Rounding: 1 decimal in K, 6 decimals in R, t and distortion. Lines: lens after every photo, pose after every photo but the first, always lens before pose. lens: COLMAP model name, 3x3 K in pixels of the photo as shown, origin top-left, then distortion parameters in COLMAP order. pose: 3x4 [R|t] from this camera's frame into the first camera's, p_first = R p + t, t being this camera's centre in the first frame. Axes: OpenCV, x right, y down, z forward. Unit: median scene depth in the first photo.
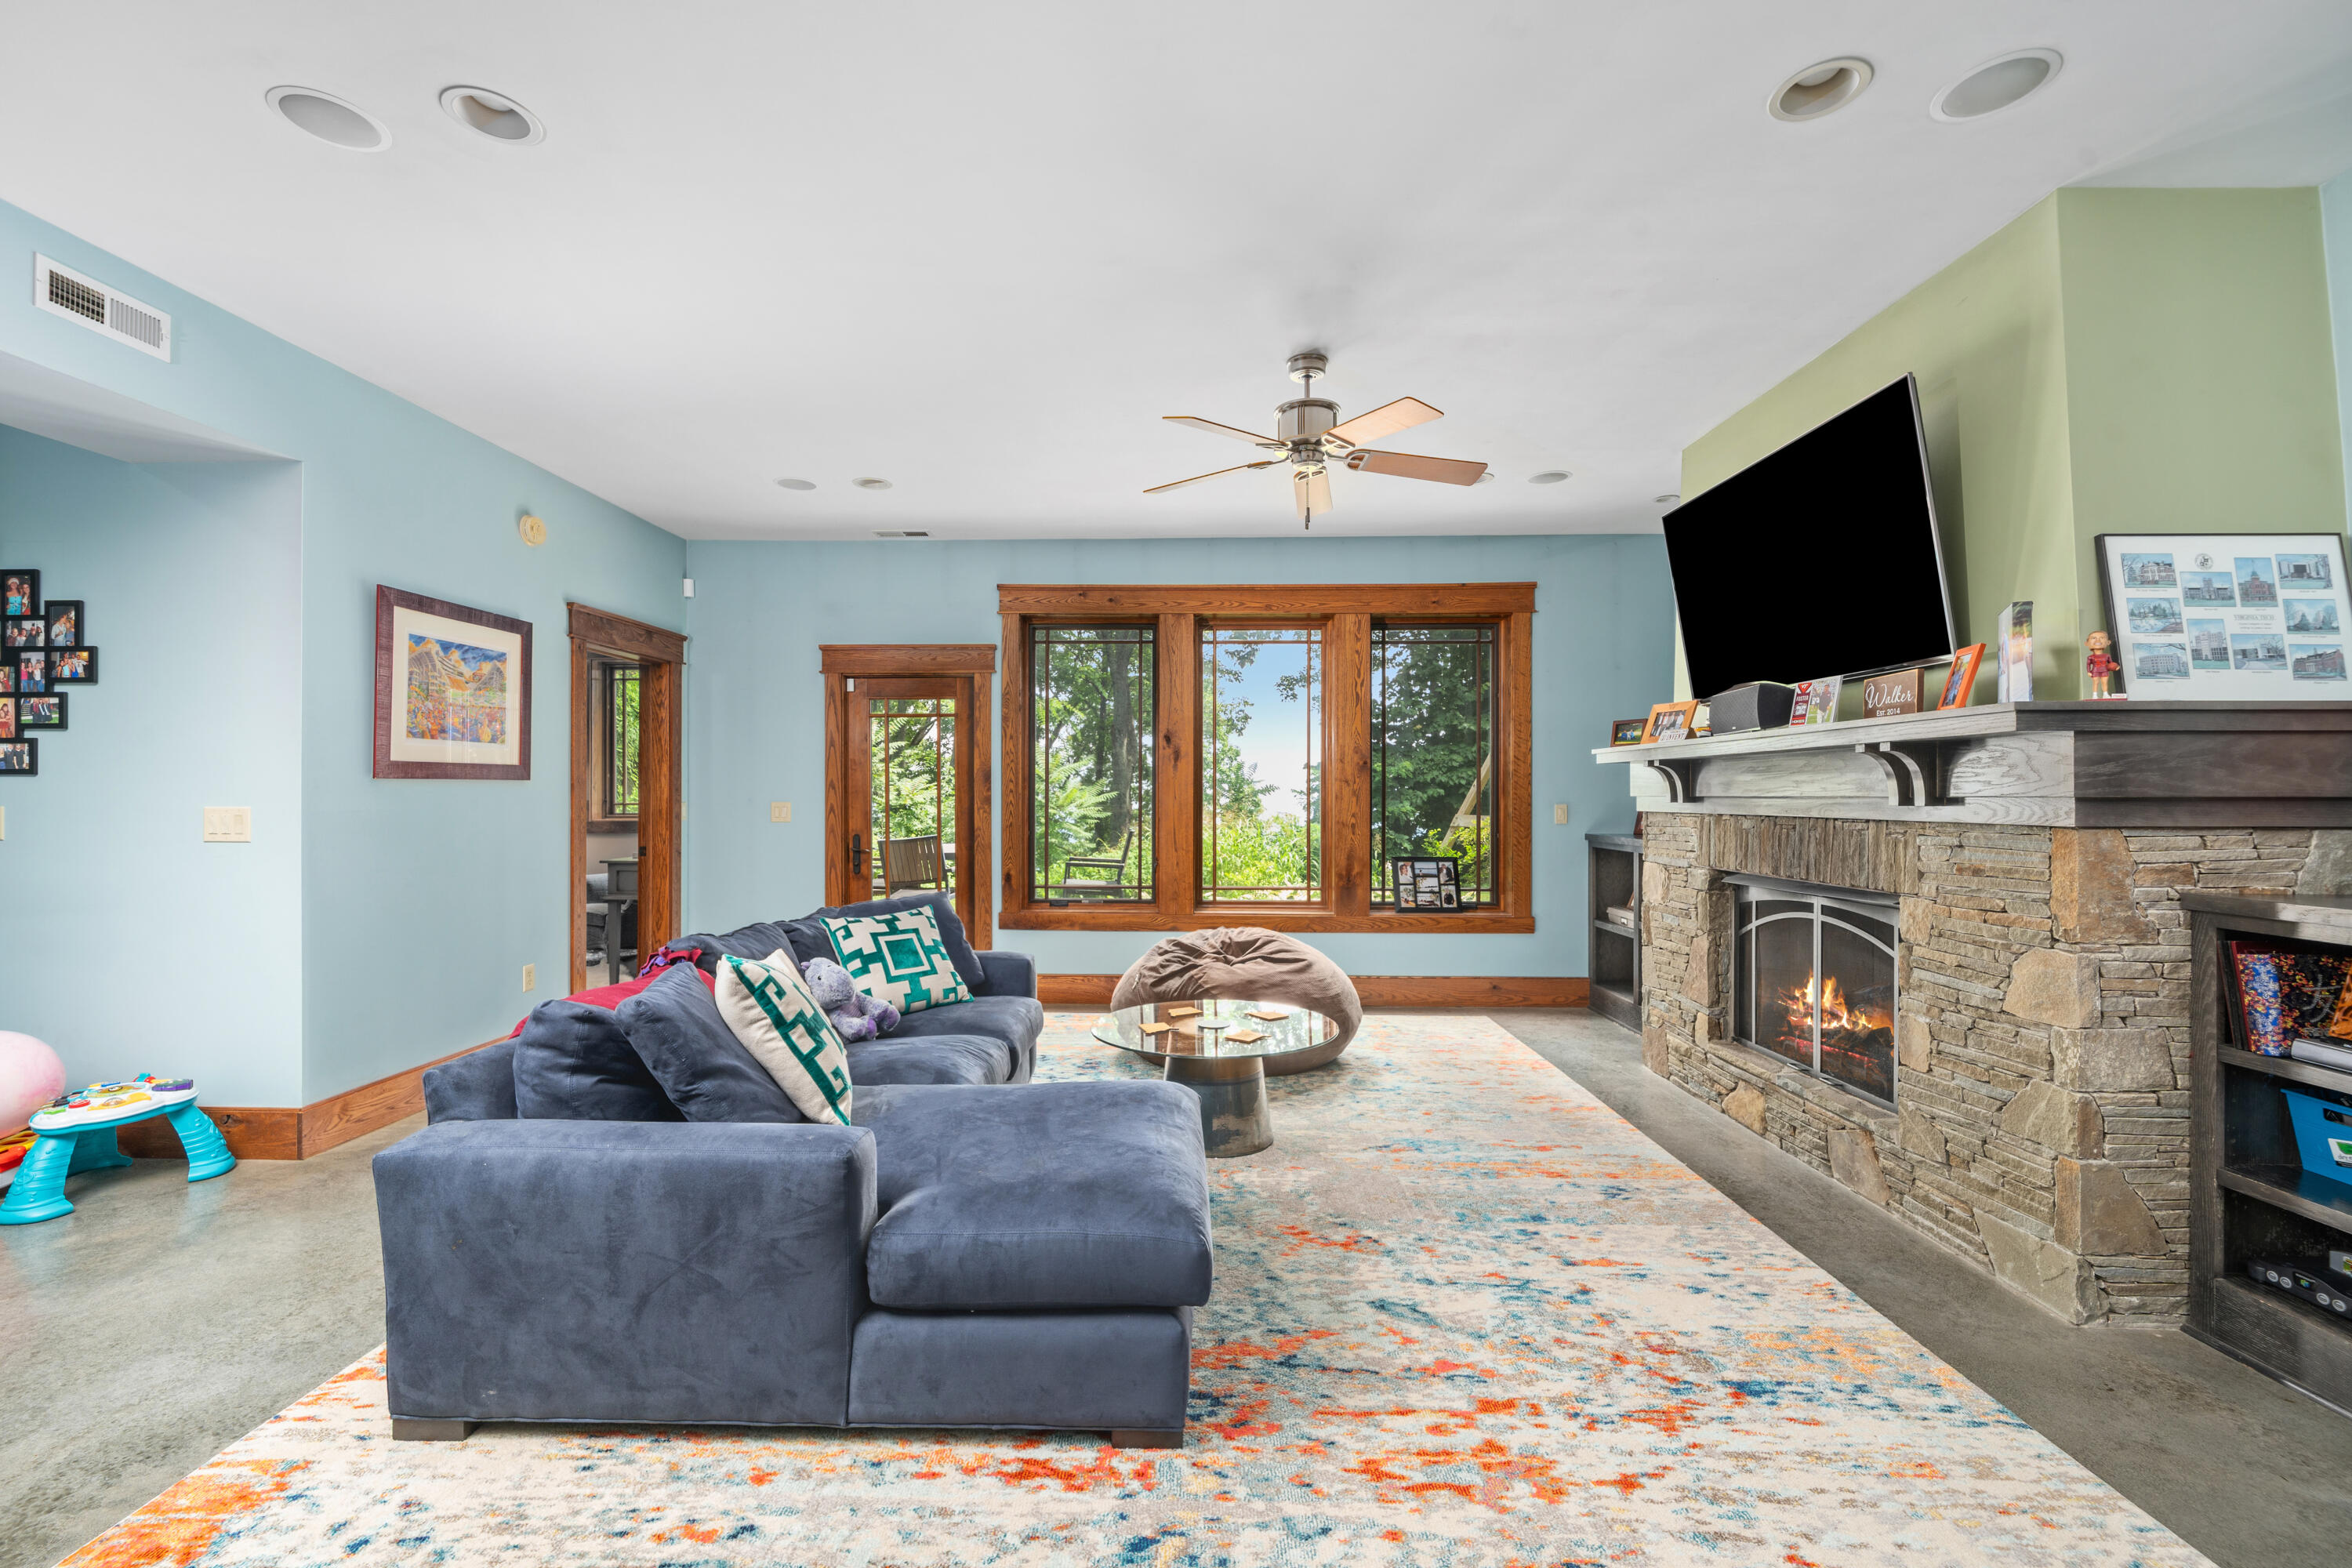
lens RADIAL K [[1006.4, 0, 1176.0], [0, 1006.4, 784.0], [0, 0, 1]] dist [0.000182, -0.000068]
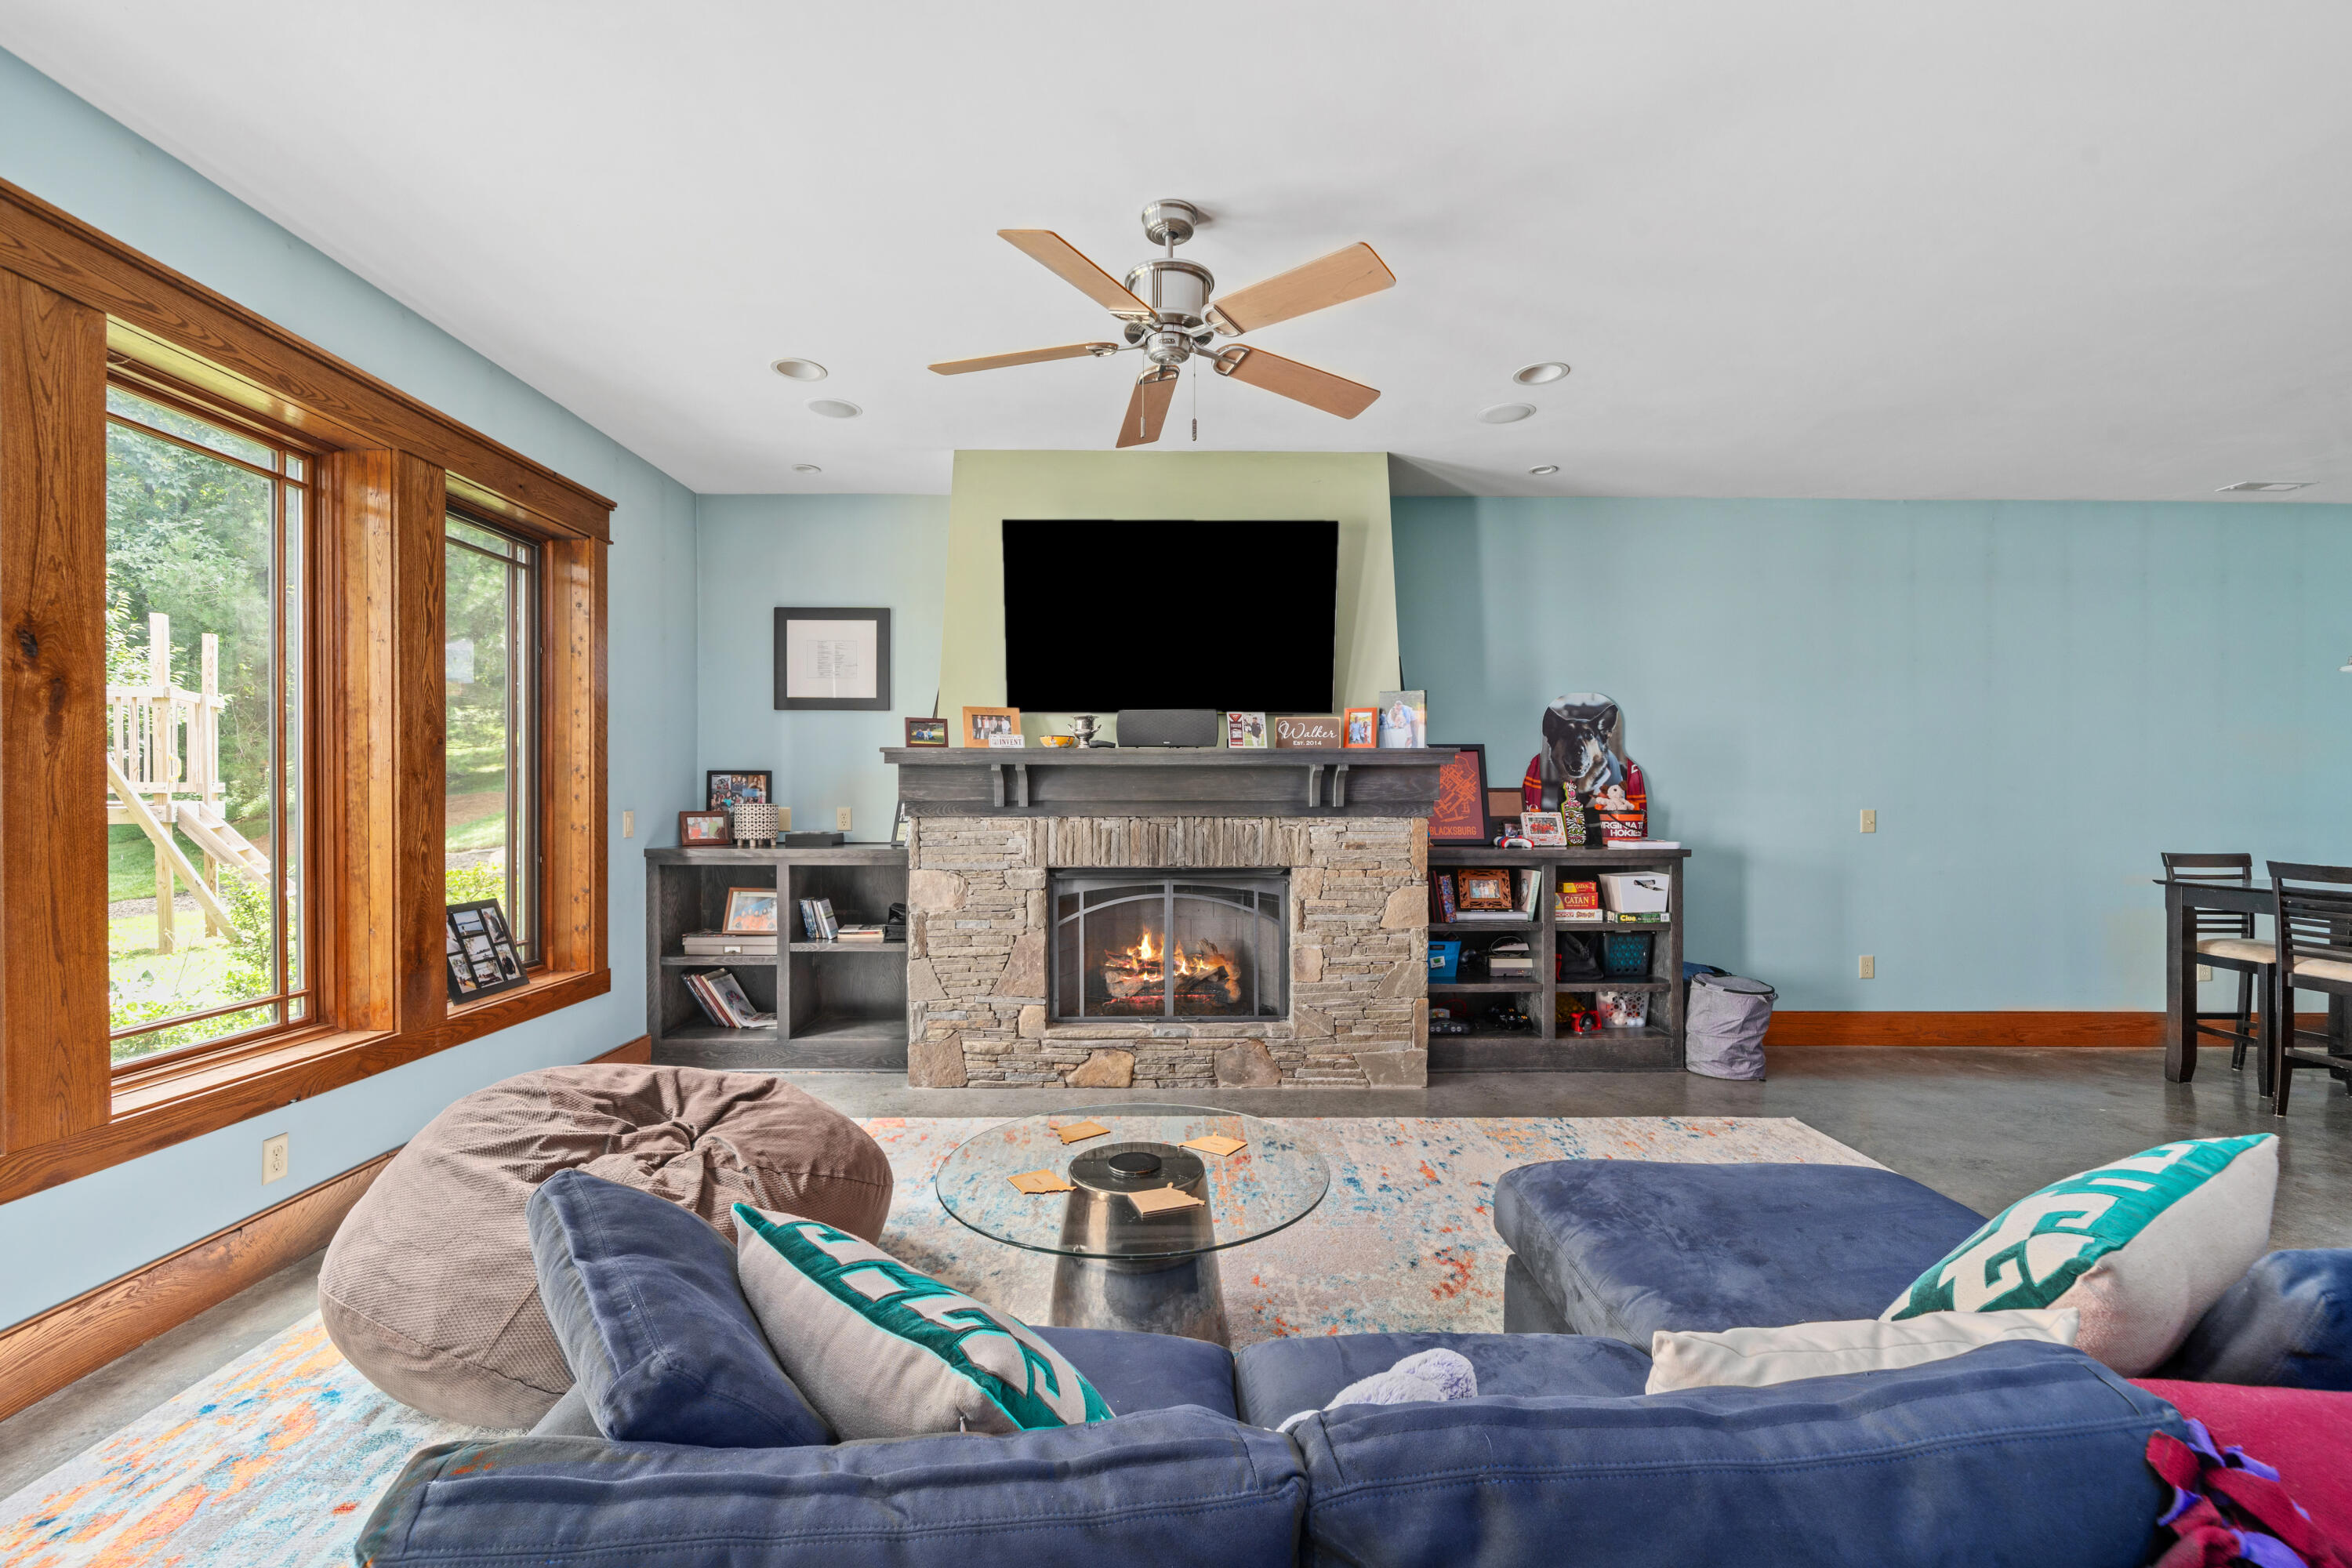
lens RADIAL K [[993.4, 0, 1175.1], [0, 993.4, 801.0], [0, 0, 1]] dist [-0.001709, -0.000390]
pose [[-0.029719, -0.007553, 0.999530, -0.705771], [-0.010993, 0.999913, 0.007229, 0.005319], [-0.999498, -0.010773, -0.029800, 1.191307]]
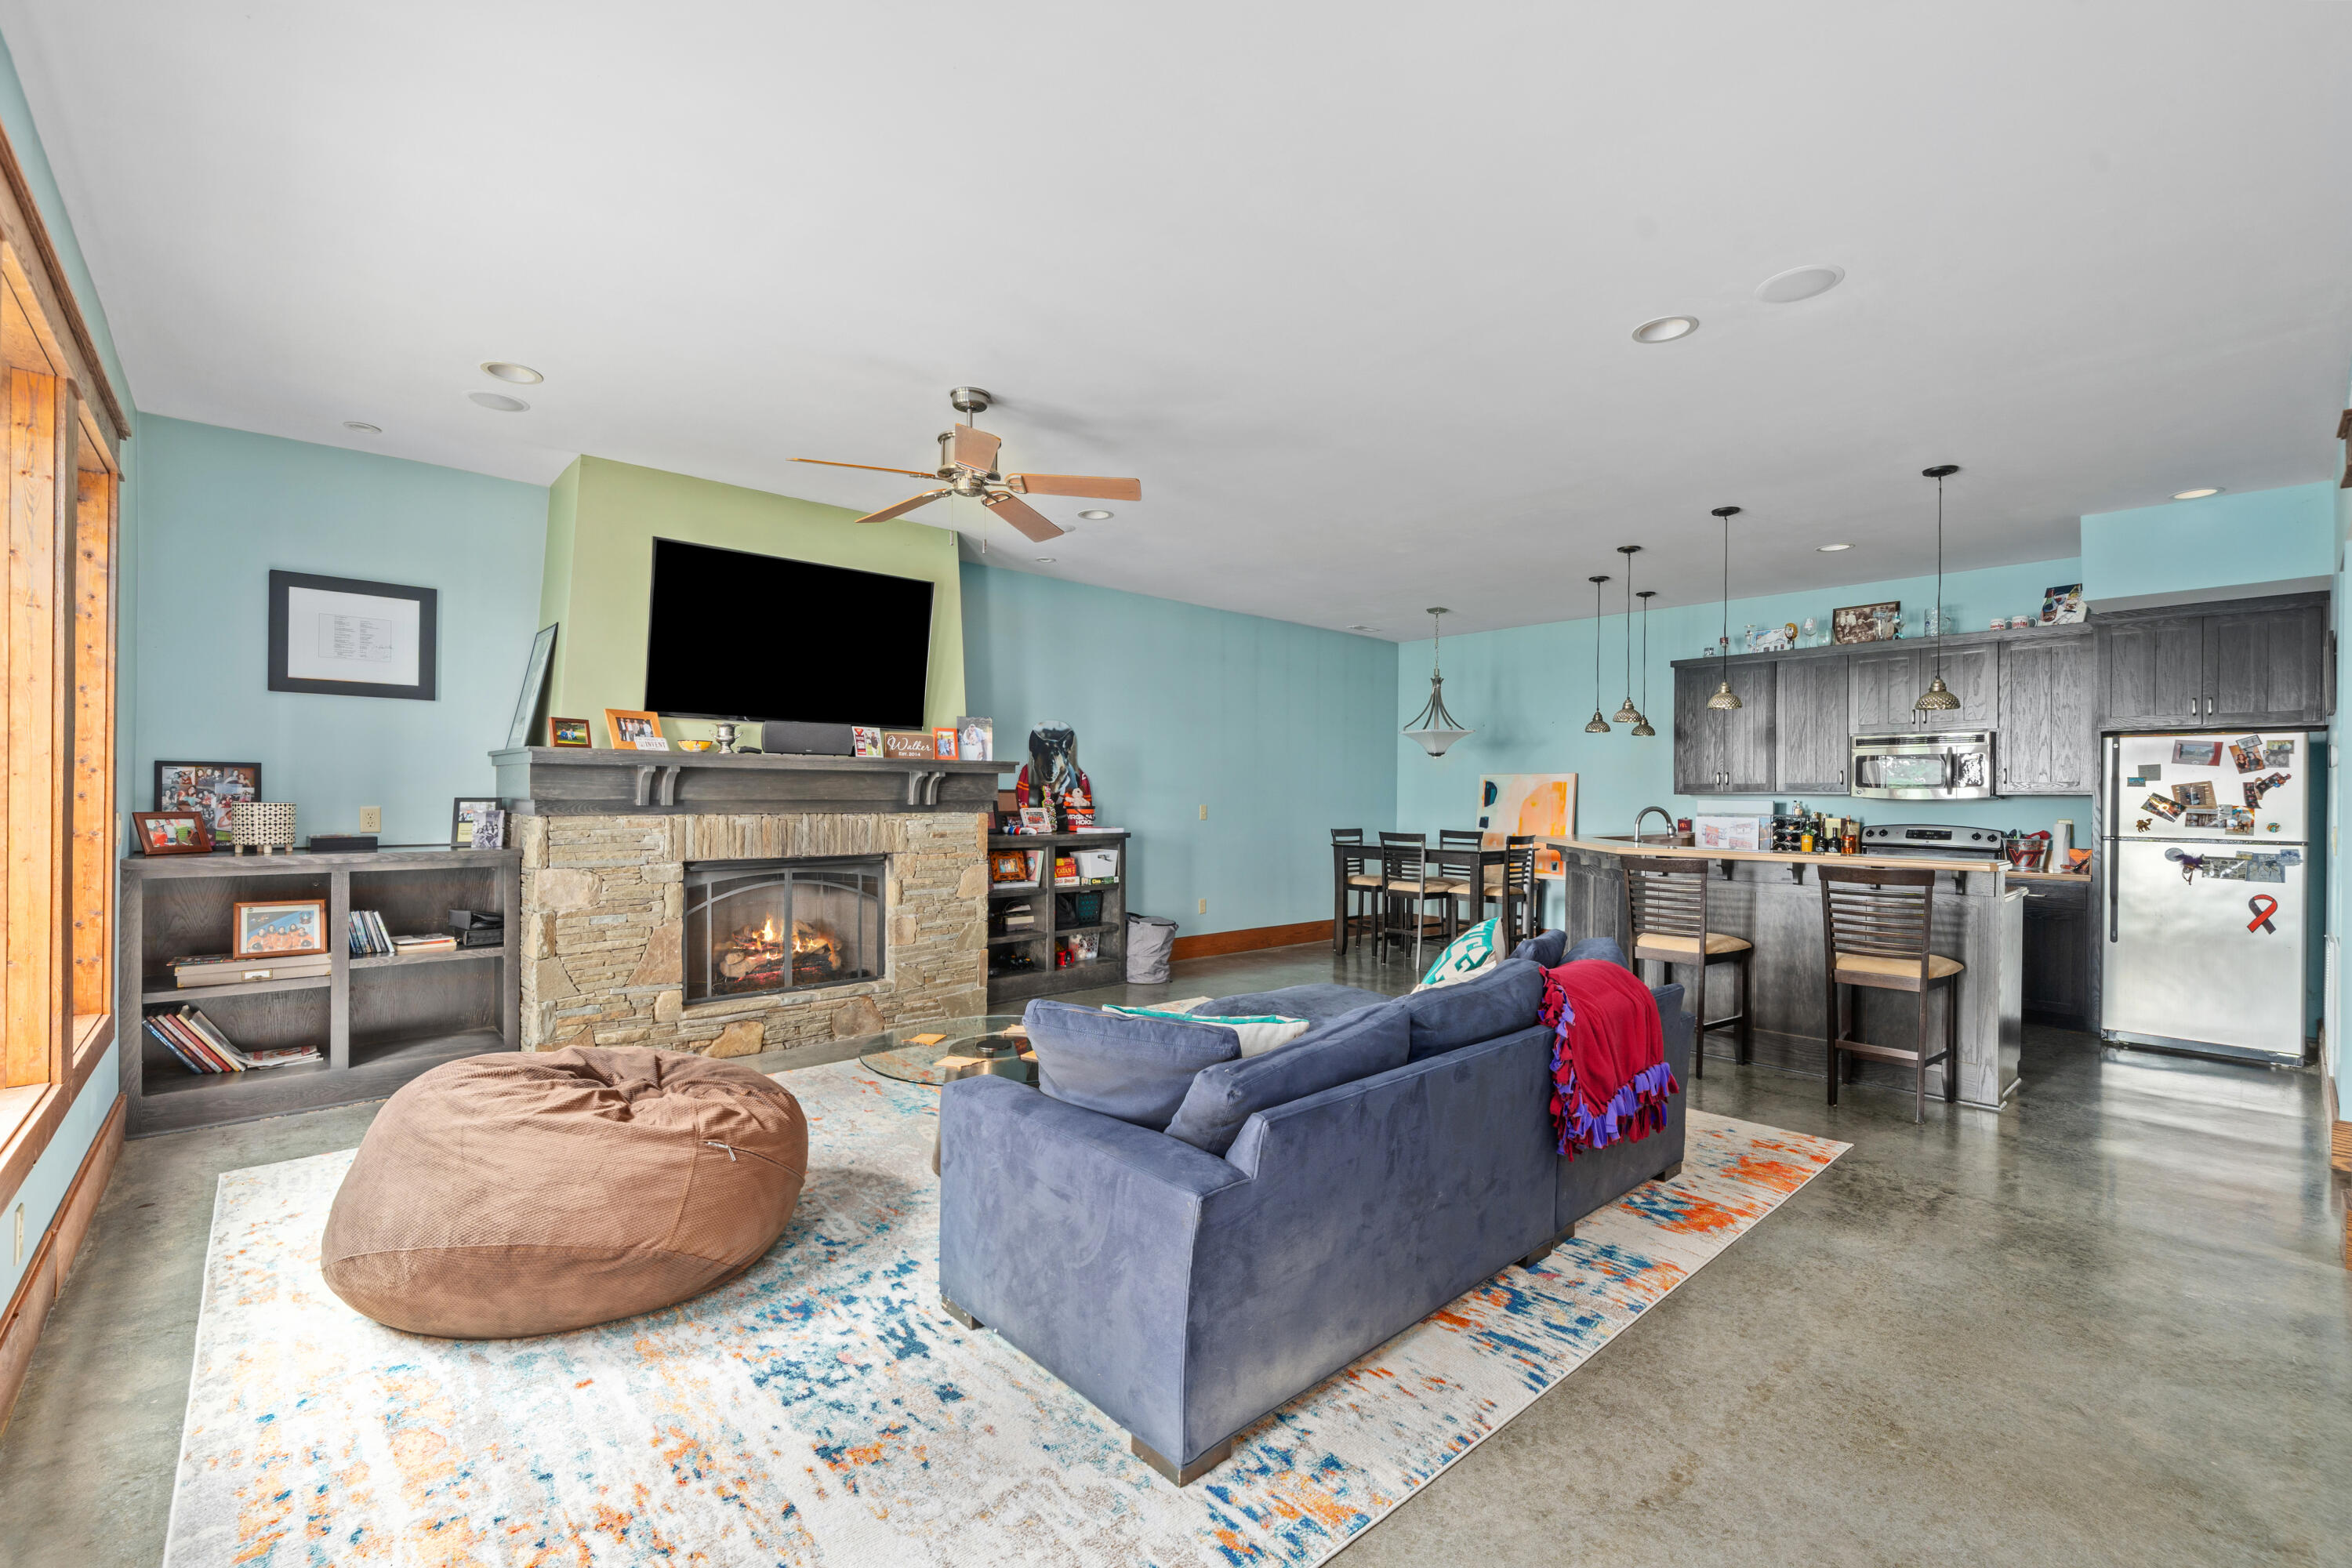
lens RADIAL K [[1002.4, 0, 1170.0], [0, 1002.4, 786.0], [0, 0, 1]] dist [-0.000971, -0.000095]
pose [[-0.686253, -0.002920, 0.727357, -0.922564], [-0.016826, 0.999788, -0.011862, 0.001657], [-0.727168, -0.020379, -0.686157, 1.846298]]
